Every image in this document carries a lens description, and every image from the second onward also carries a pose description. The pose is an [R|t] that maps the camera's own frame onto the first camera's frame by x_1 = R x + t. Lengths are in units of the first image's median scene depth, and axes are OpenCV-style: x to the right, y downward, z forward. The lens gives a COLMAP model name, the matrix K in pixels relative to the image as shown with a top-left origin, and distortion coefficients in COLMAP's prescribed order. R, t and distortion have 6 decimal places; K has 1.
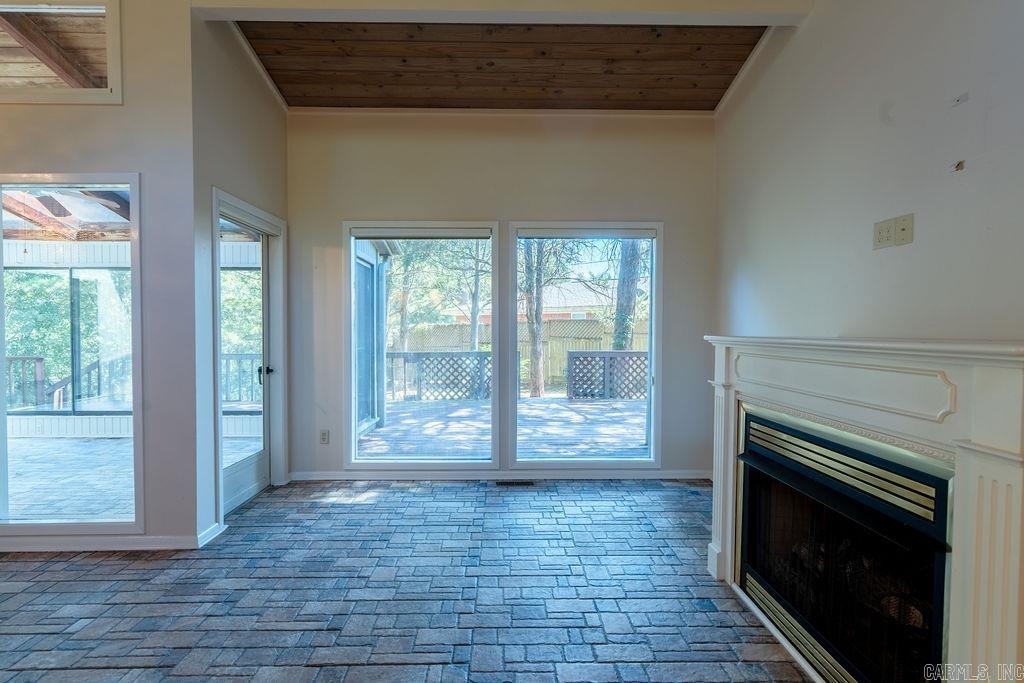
lens RADIAL K [[462.2, 0, 510.5], [0, 462.2, 343.5], [0, 0, 1]] dist [-0.004438, 0.001378]
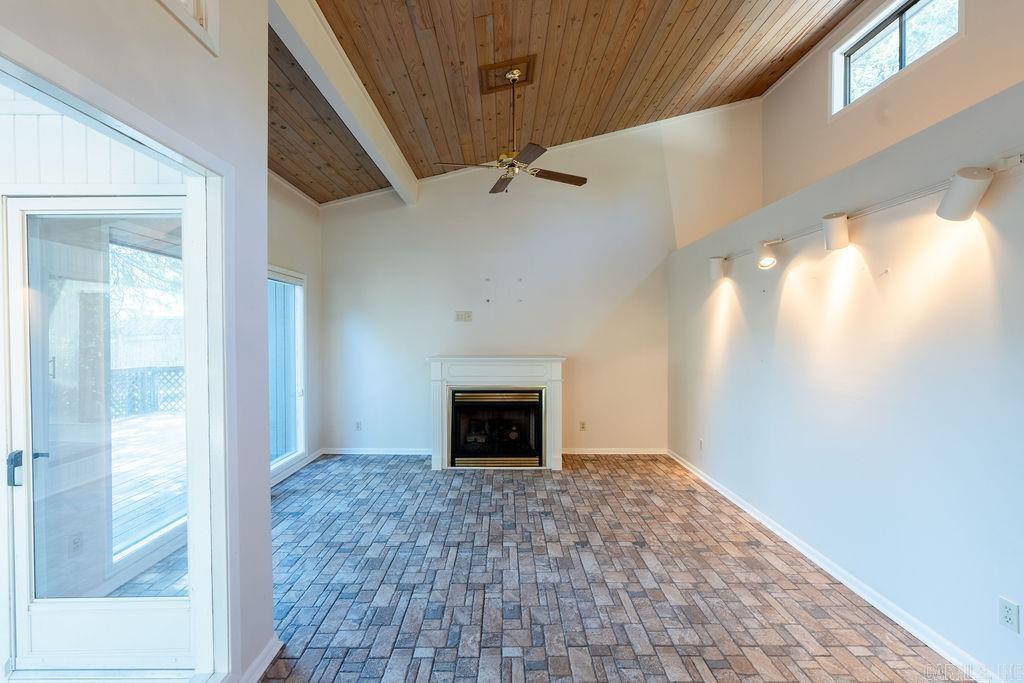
lens RADIAL K [[462.2, 0, 509.4], [0, 462.2, 340.4], [0, 0, 1]] dist [-0.004438, 0.001378]
pose [[0.005974, -0.013948, 0.999885, -1.814990], [0.025866, 0.999570, 0.013789, -0.126650], [-0.999648, 0.025780, 0.006332, 0.690568]]
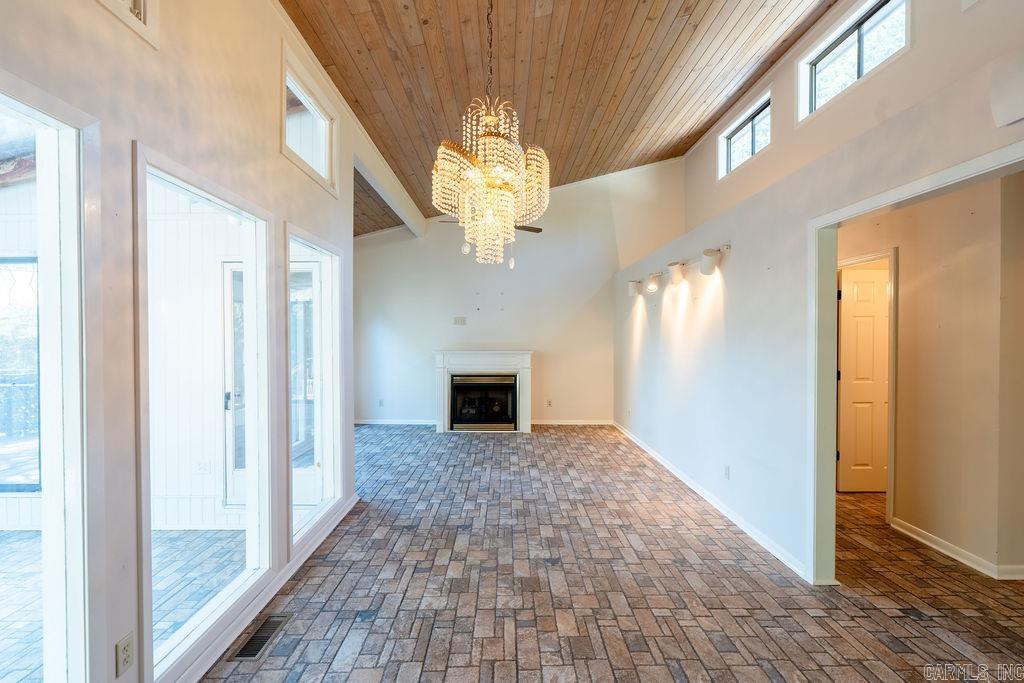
lens RADIAL K [[462.2, 0, 512.9], [0, 462.2, 341.3], [0, 0, 1]] dist [-0.004438, 0.001378]
pose [[-0.001335, -0.012590, 0.999920, -2.696558], [0.025362, 0.999599, 0.012619, -0.112514], [-0.999677, 0.025377, -0.001015, 0.568777]]
